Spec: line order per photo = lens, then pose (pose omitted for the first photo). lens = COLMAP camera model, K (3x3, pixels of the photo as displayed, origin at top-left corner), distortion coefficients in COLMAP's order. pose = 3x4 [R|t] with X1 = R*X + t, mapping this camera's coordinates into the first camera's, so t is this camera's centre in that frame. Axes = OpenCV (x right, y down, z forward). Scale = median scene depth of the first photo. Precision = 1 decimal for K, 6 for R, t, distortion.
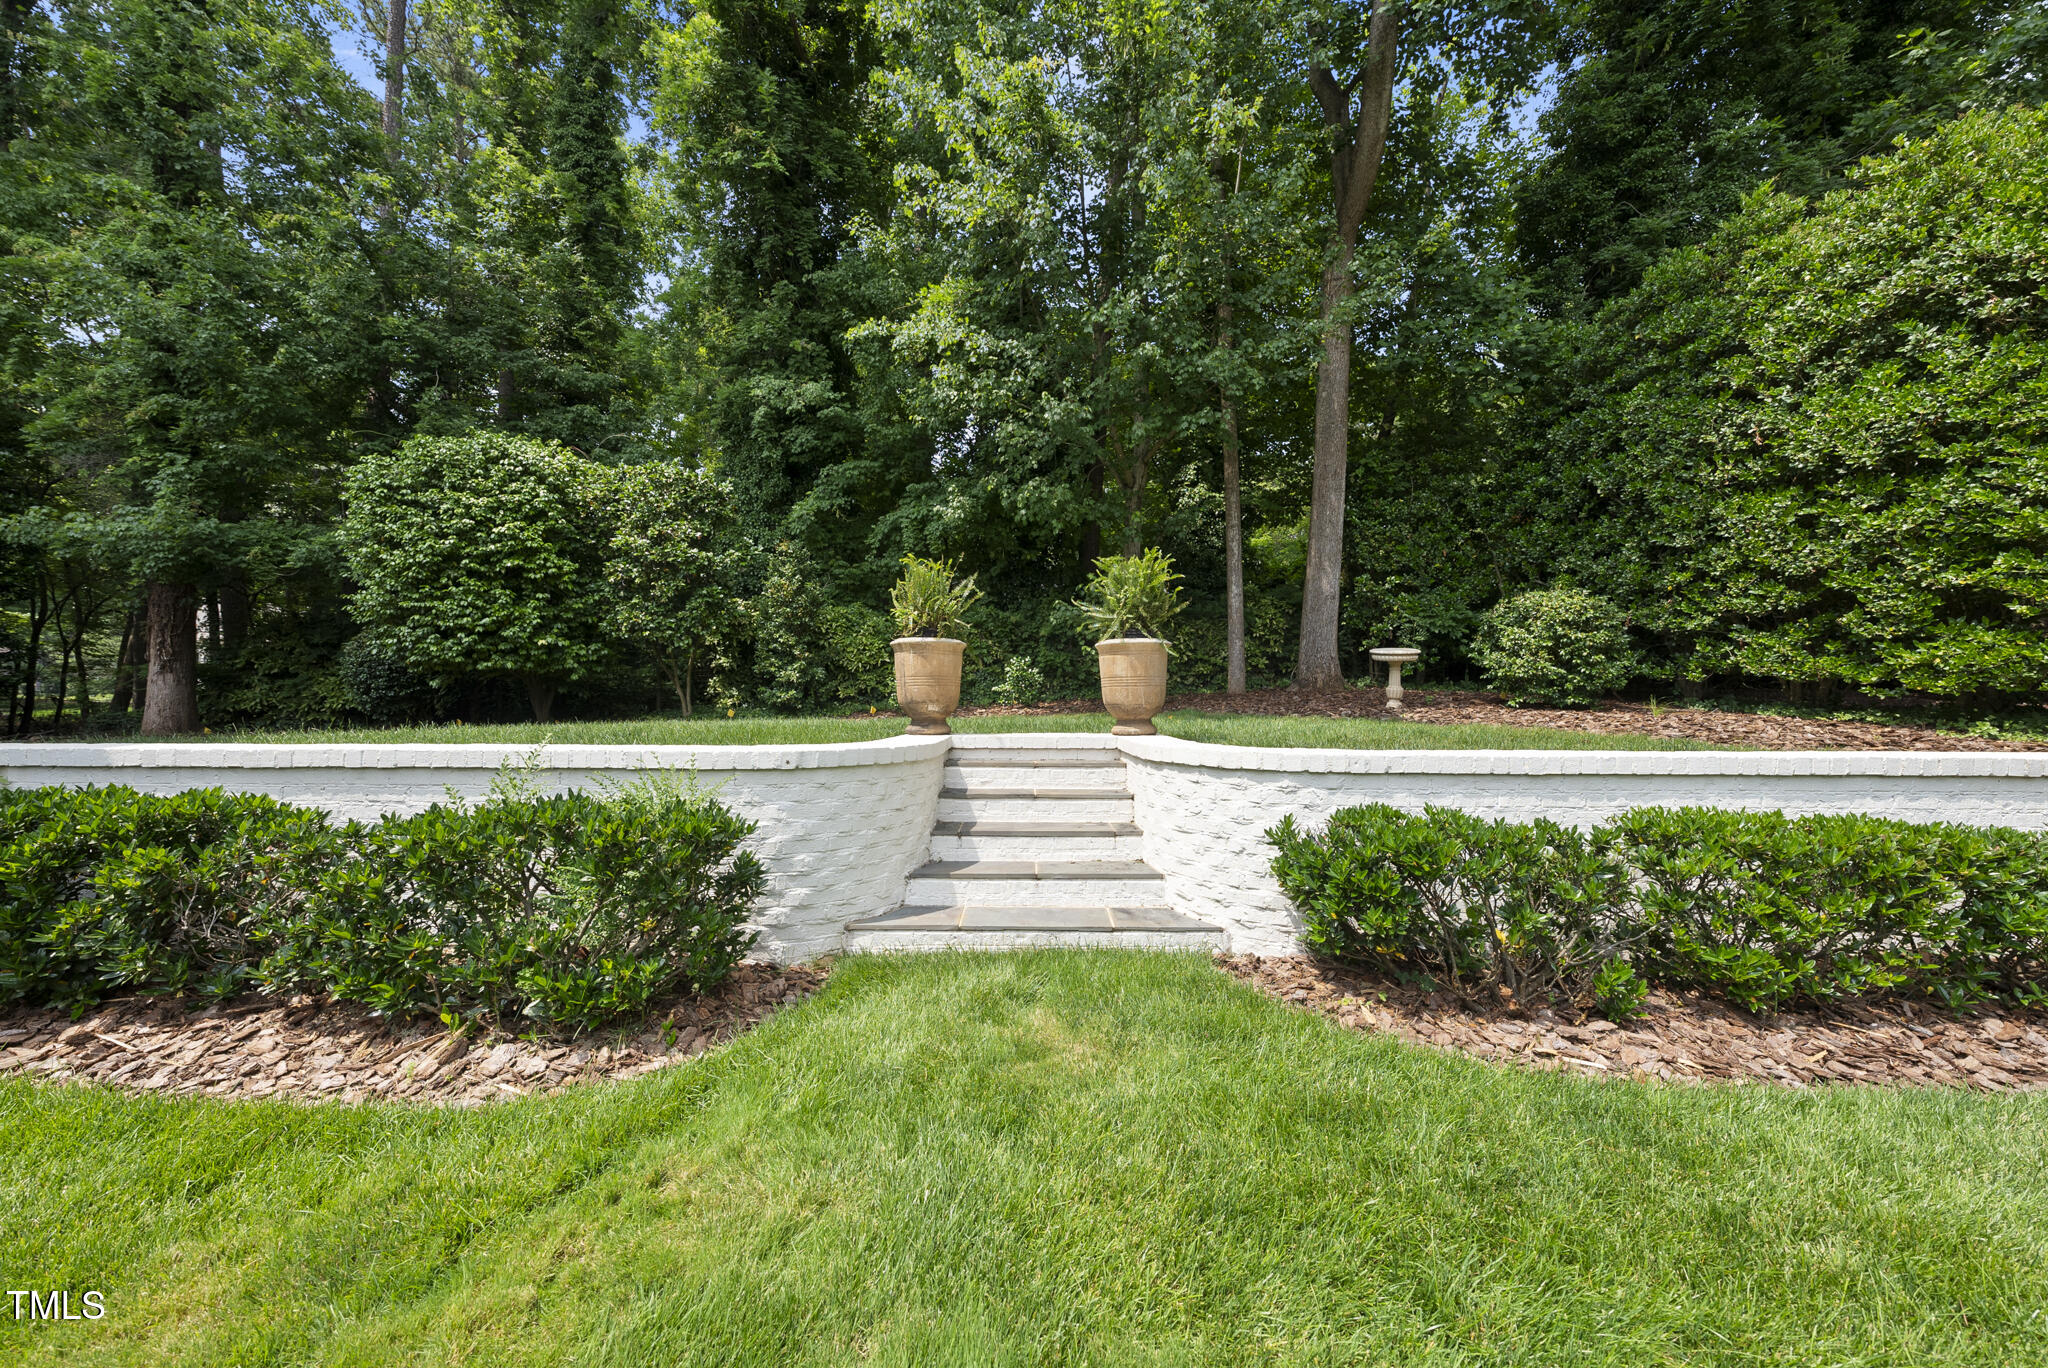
lens RADIAL K [[694.4, 0, 1025.1], [0, 694.4, 690.4], [0, 0, 1]] dist [-0.000448, -0.000192]
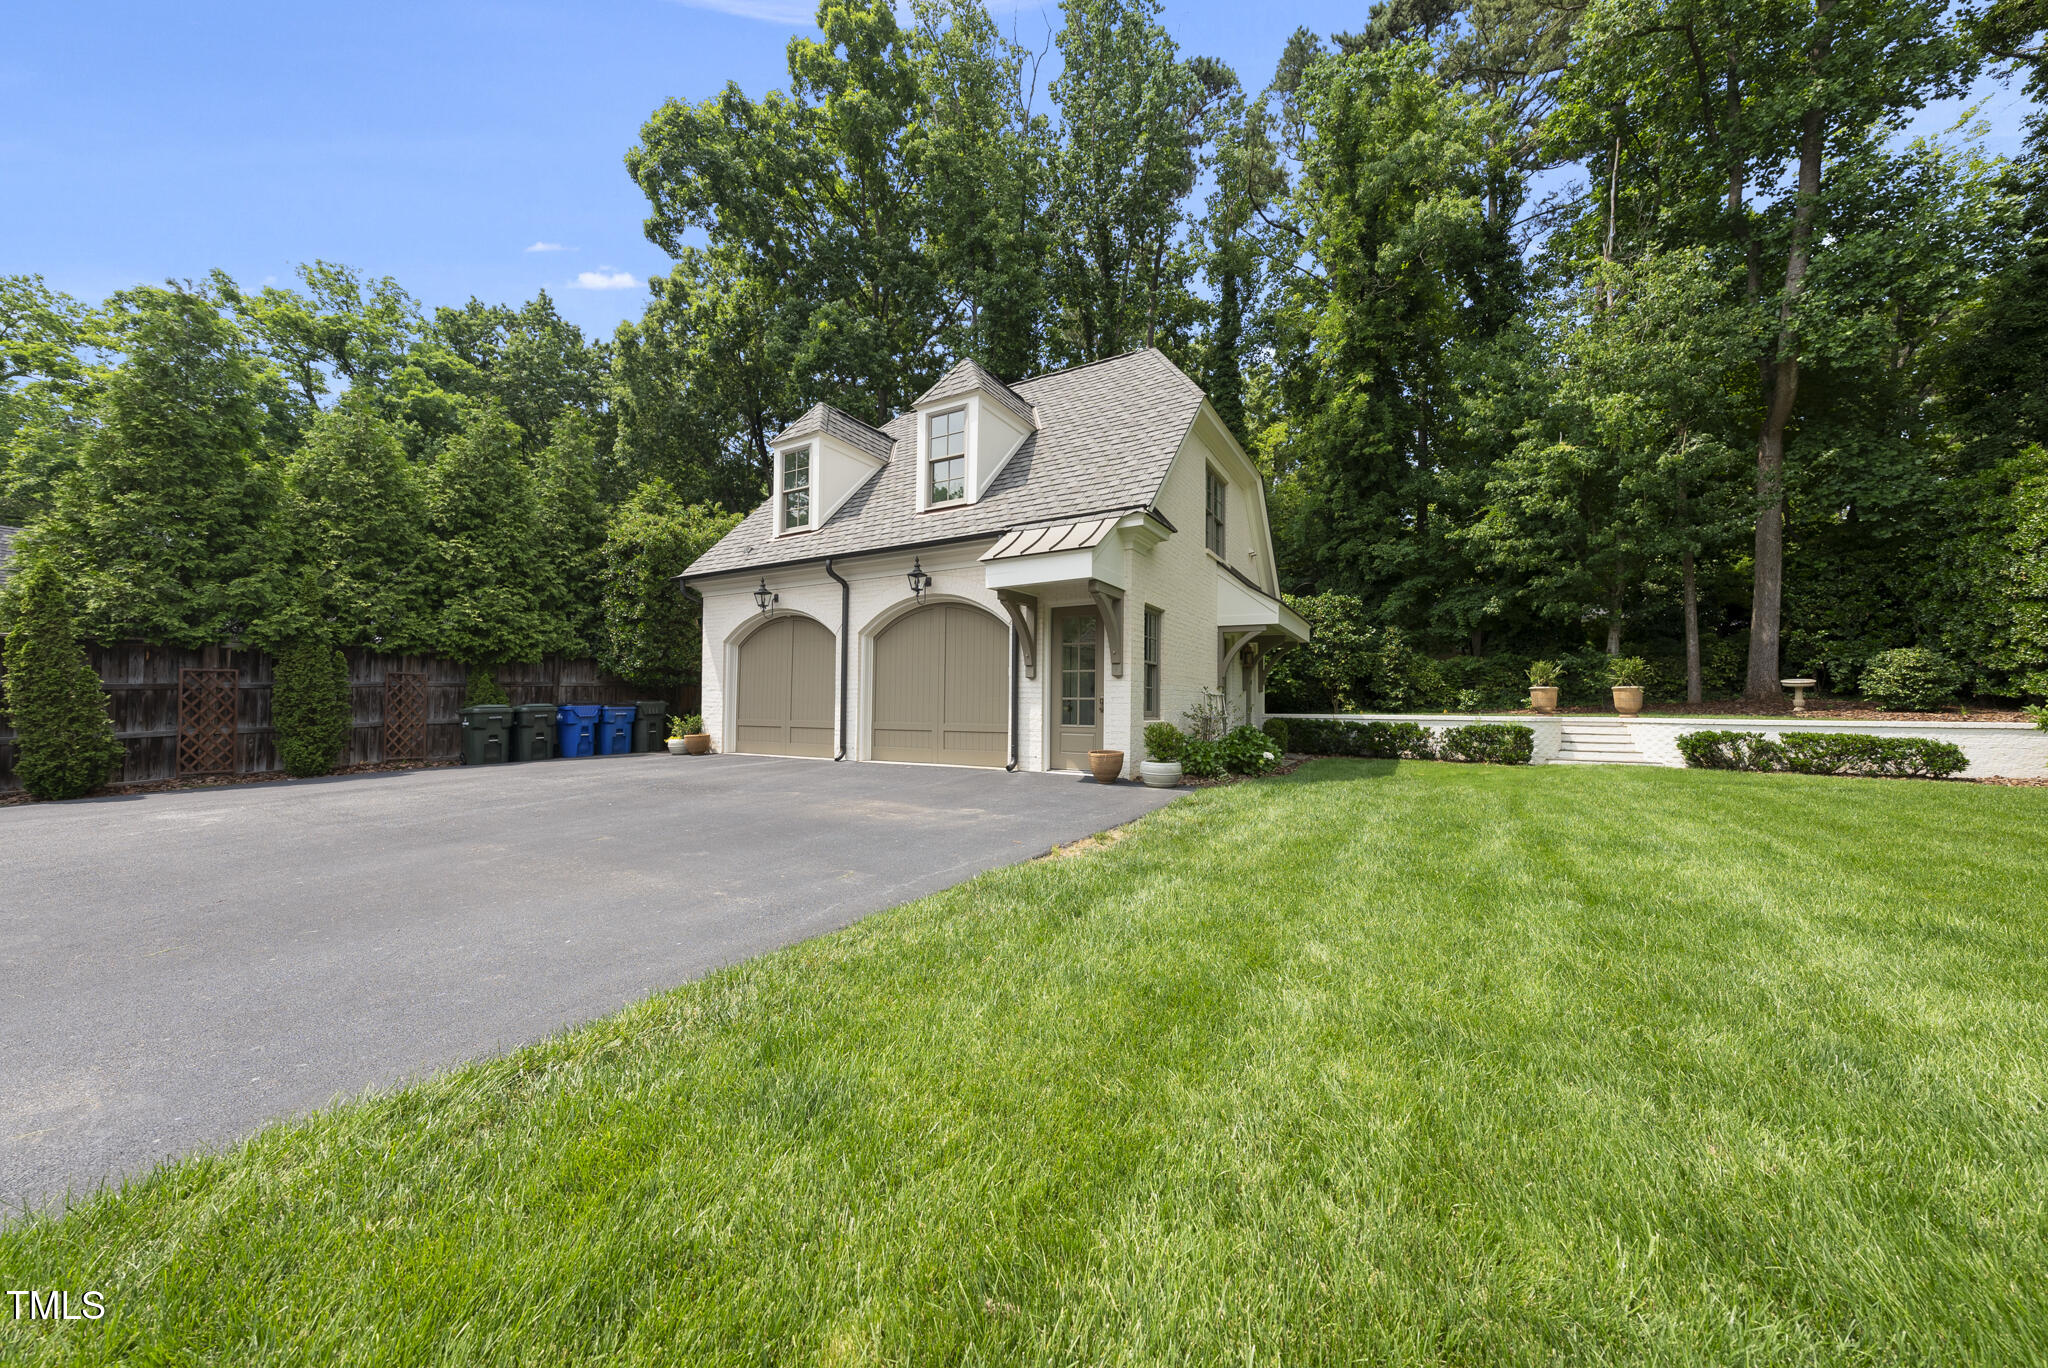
lens RADIAL K [[694.4, 0, 1029.4], [0, 694.4, 688.6], [0, 0, 1]] dist [-0.000448, -0.000192]
pose [[0.871626, -0.008098, -0.490104, -0.436281], [0.002577, 0.999925, -0.011938, -0.023310], [0.490164, 0.009142, 0.871582, -2.004487]]
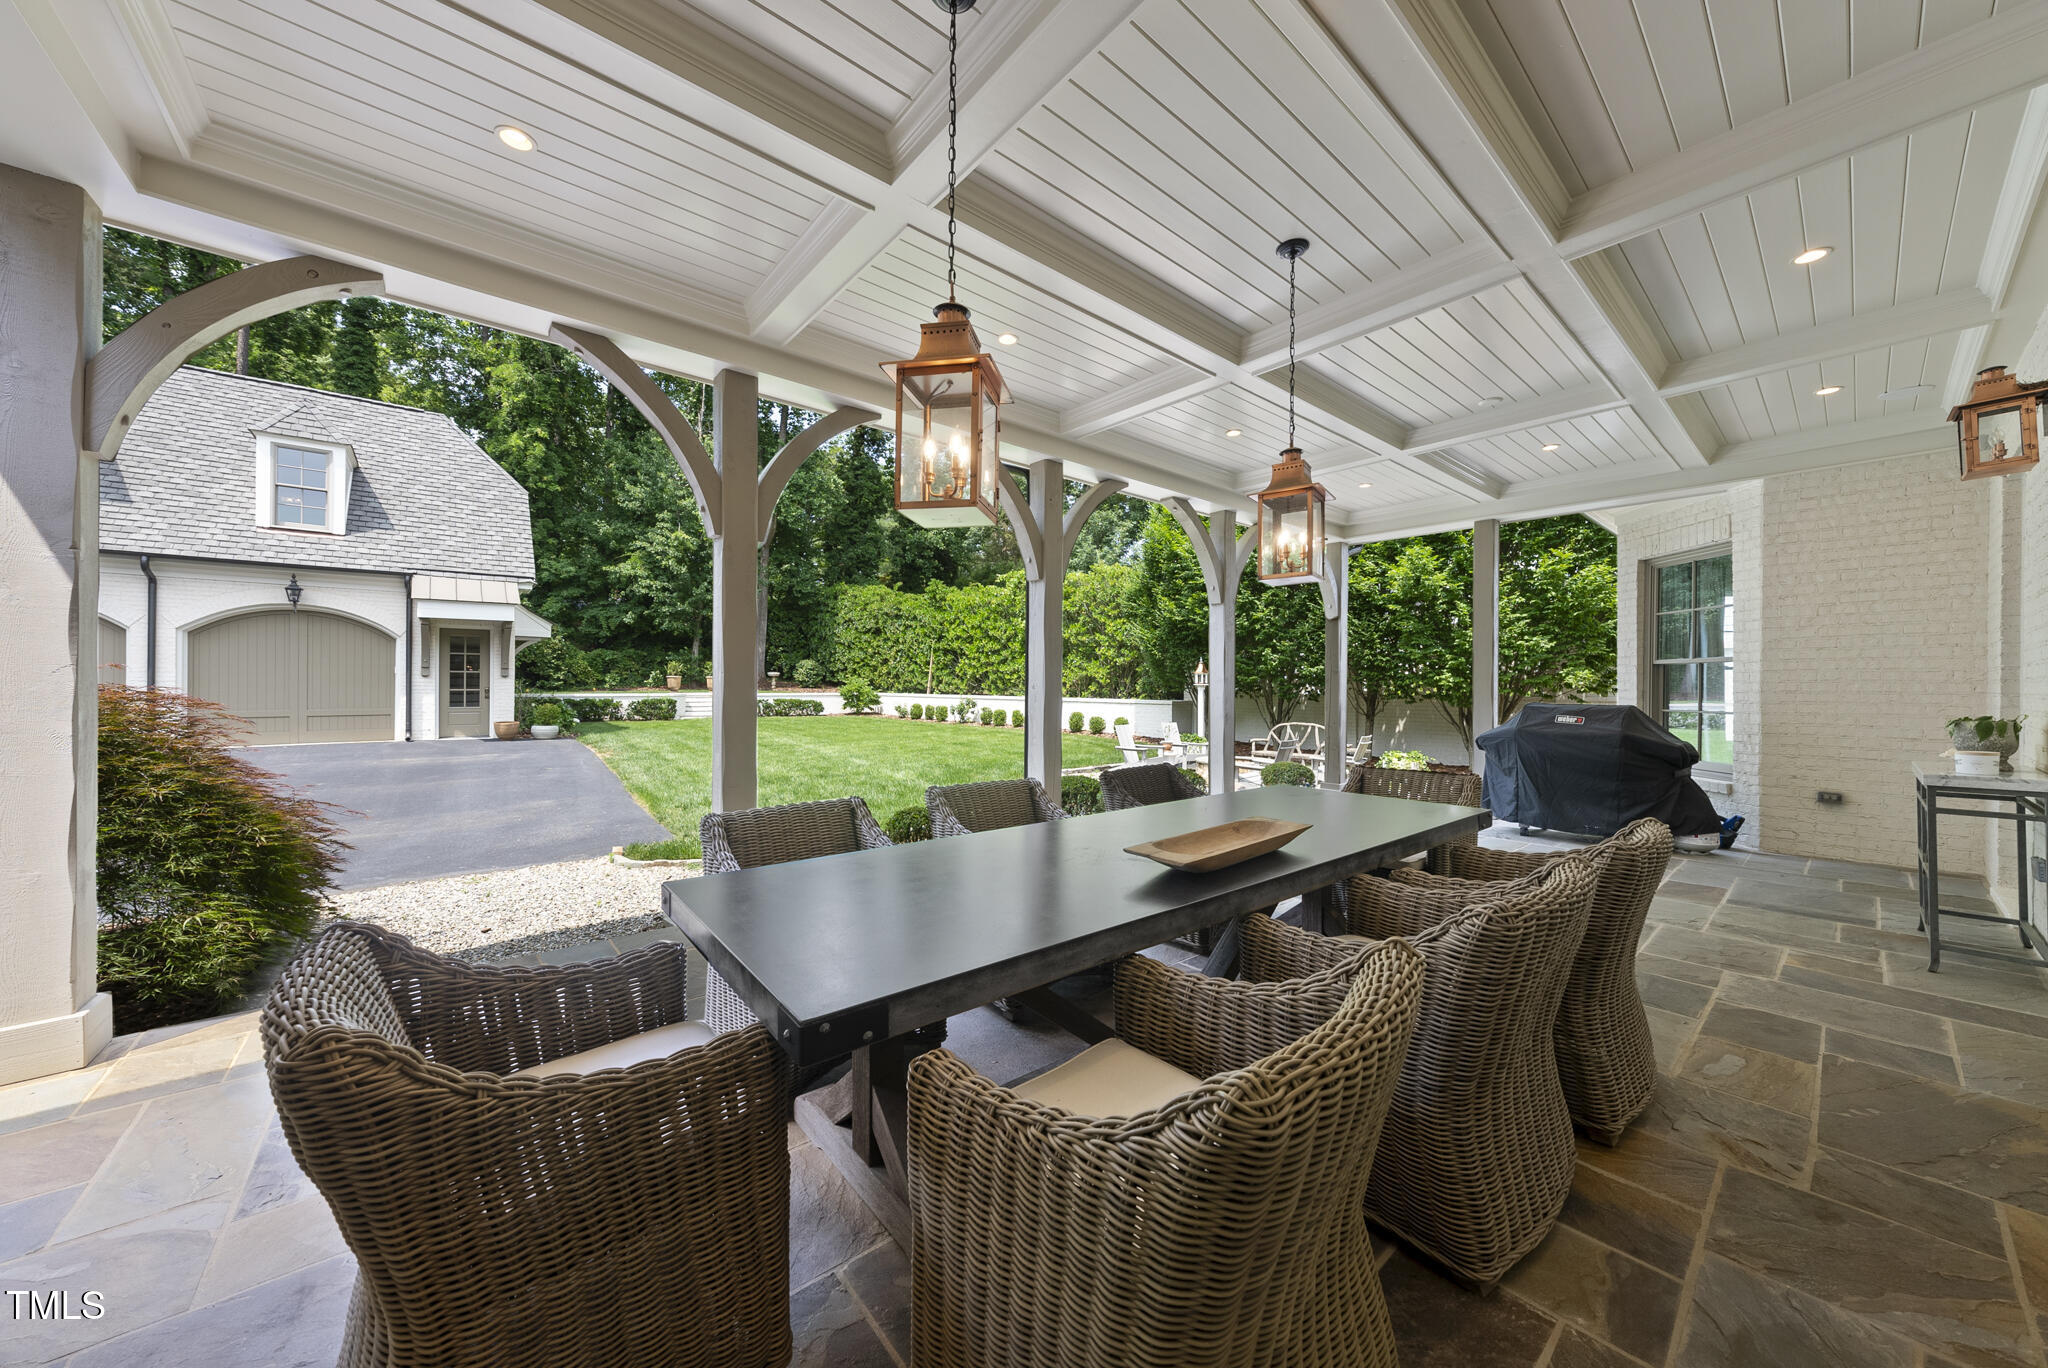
lens RADIAL K [[694.4, 0, 1027.0], [0, 694.4, 678.8], [0, 0, 1]] dist [-0.000448, -0.000192]
pose [[0.756536, 0.005758, 0.653926, -1.128787], [-0.015851, 0.999829, 0.009534, -0.101633], [-0.653759, -0.017578, 0.756498, -3.461373]]
